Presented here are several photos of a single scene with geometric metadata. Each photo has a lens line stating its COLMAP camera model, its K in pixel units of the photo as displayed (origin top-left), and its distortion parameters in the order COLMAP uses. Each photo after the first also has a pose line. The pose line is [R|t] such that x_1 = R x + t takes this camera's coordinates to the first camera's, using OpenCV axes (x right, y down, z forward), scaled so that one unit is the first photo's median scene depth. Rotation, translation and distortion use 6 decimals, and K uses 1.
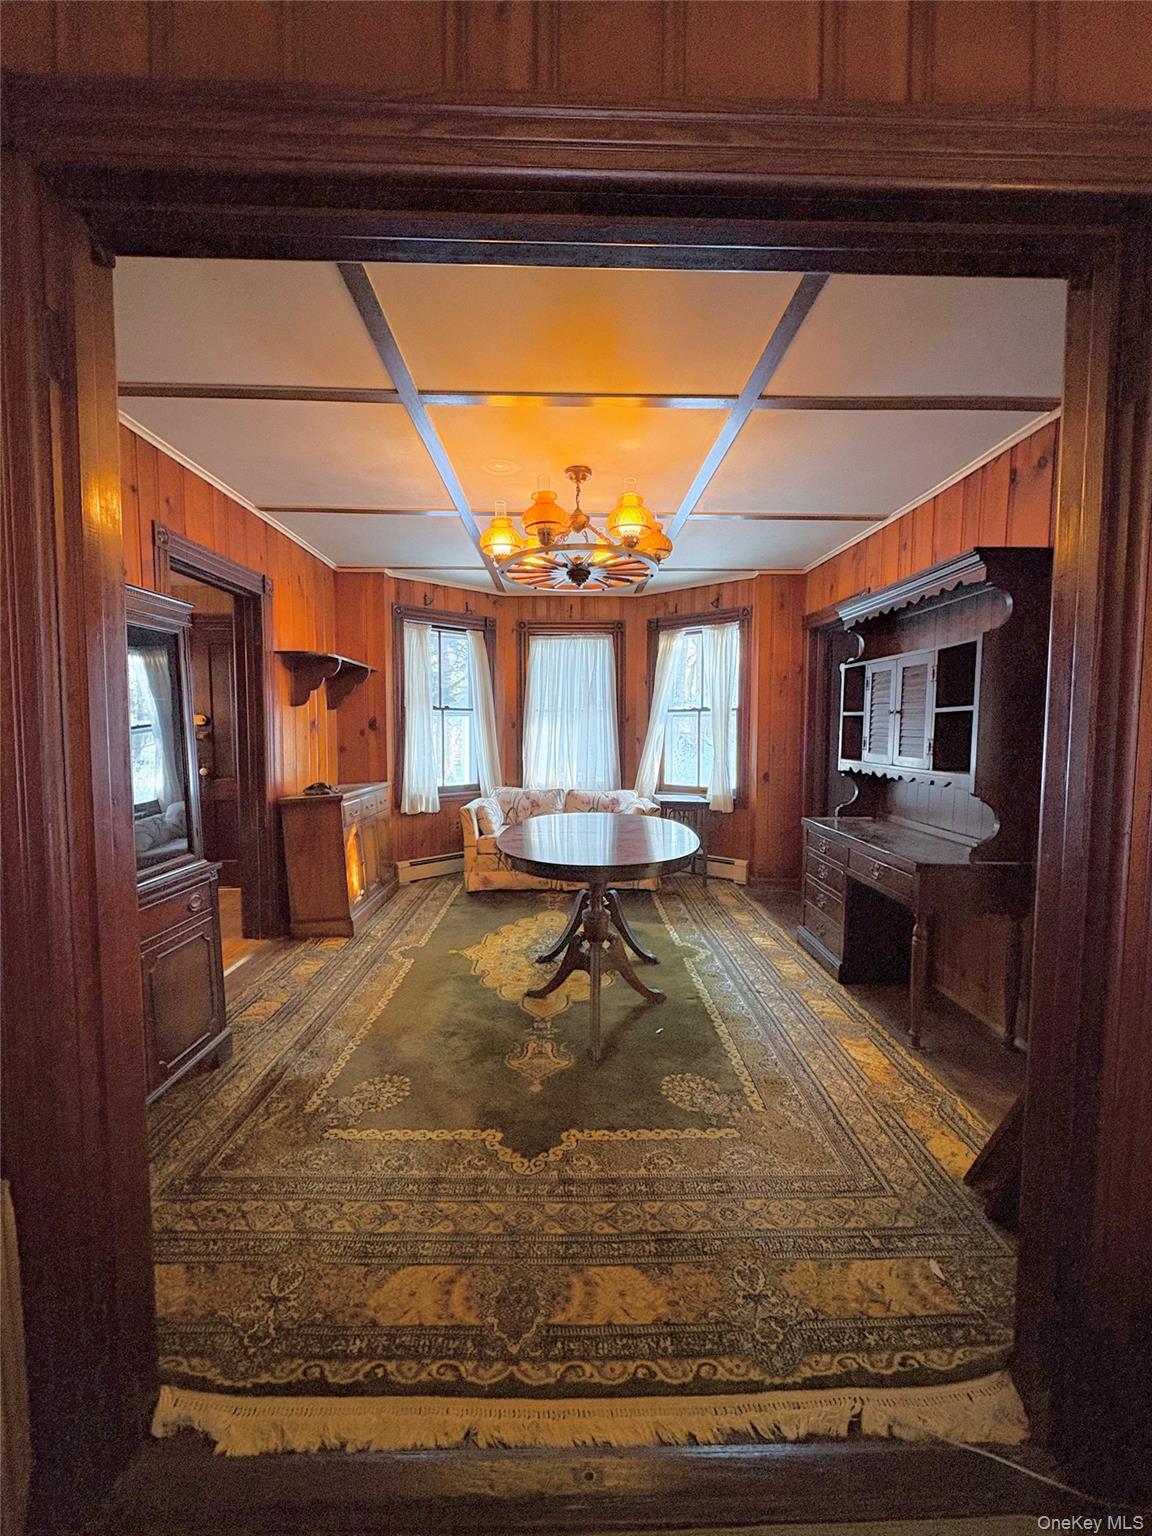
lens RADIAL K [[608.5, 0, 576.0], [0, 608.5, 768.0], [0, 0, 1]] dist [0.002016, 0.000219]
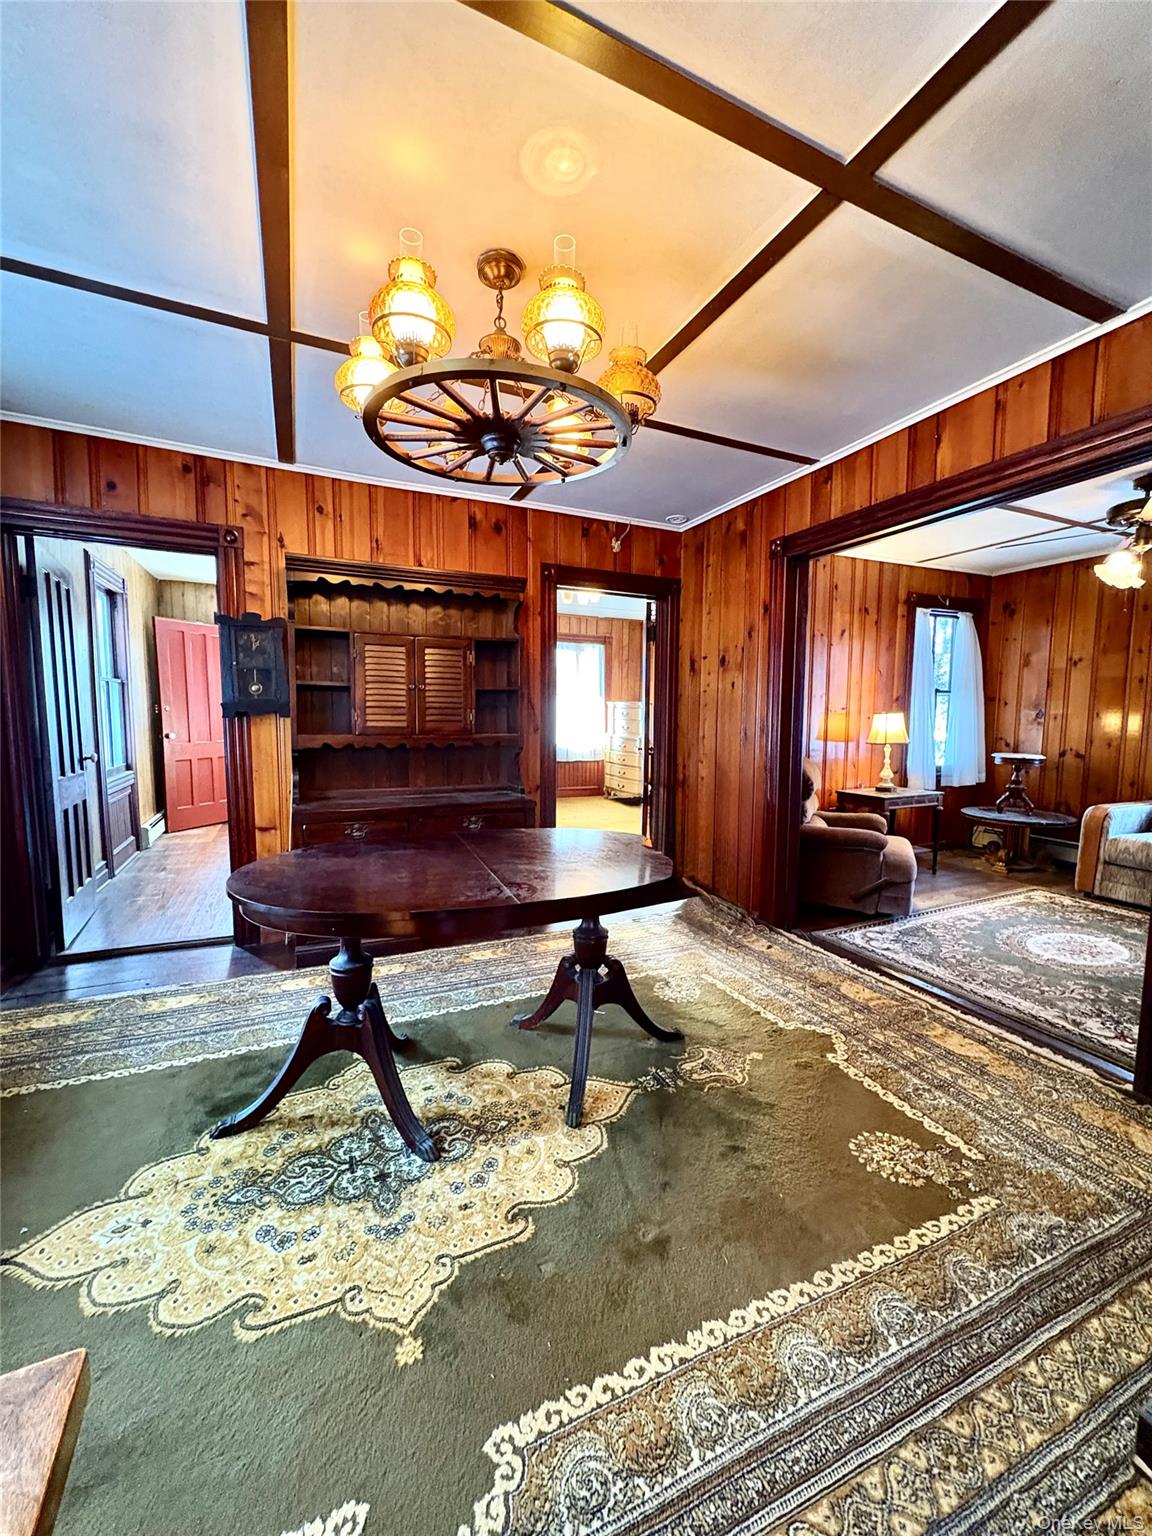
lens RADIAL K [[608.5, 0, 576.0], [0, 608.5, 768.0], [0, 0, 1]] dist [0.002016, 0.000219]
pose [[-0.399102, -0.089329, 0.912545, -0.933330], [0.048237, 0.991819, 0.118186, -0.096639], [-0.915637, 0.091187, -0.391528, 1.832321]]
